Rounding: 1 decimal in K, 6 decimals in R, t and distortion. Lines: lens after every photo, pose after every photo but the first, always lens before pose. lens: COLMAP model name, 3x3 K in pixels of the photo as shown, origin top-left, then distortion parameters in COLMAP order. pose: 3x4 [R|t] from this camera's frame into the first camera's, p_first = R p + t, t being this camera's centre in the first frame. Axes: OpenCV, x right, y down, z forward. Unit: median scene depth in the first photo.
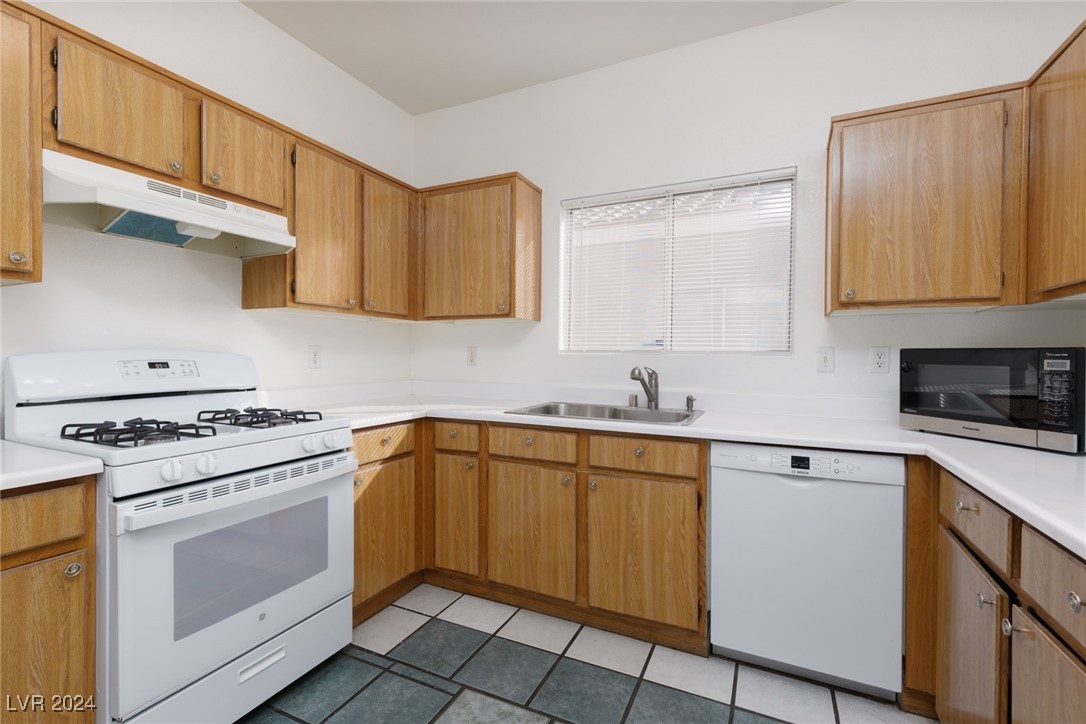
lens RADIAL K [[487.9, 0, 540.3], [0, 487.9, 359.8], [0, 0, 1]] dist [0.009029, 0.000258]
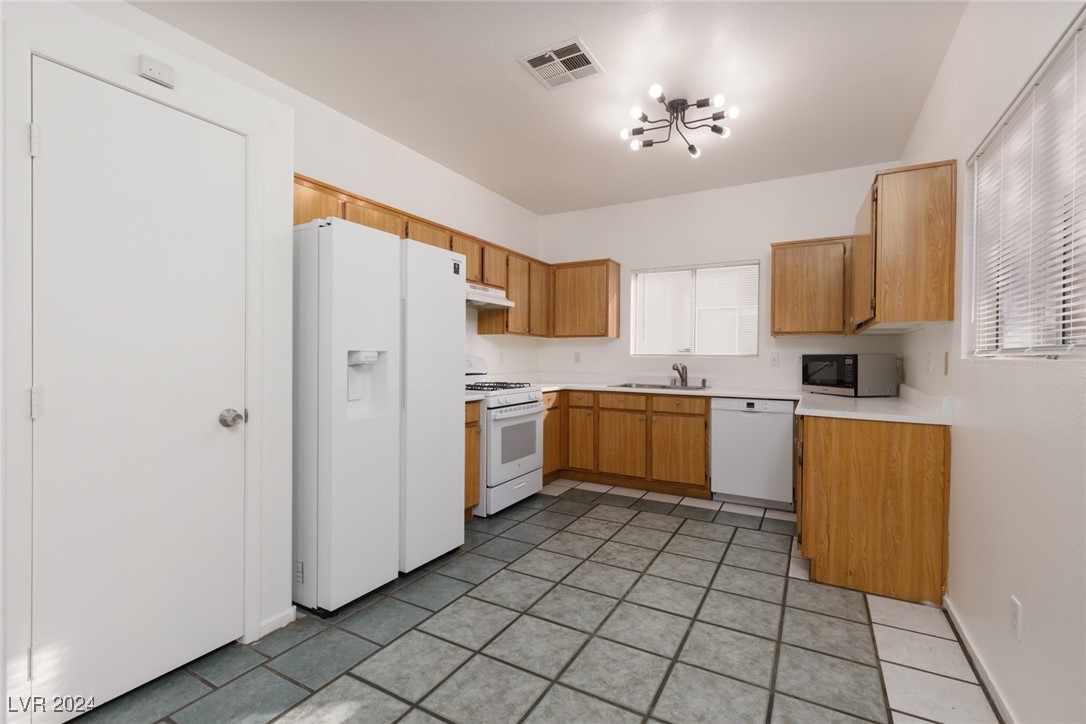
lens RADIAL K [[487.9, 0, 539.3], [0, 487.9, 360.0], [0, 0, 1]] dist [0.009029, 0.000258]
pose [[0.998035, 0.001745, -0.062637, -0.250911], [-0.001973, 0.999992, -0.003583, 0.010183], [0.062630, 0.003700, 0.998030, -1.099965]]
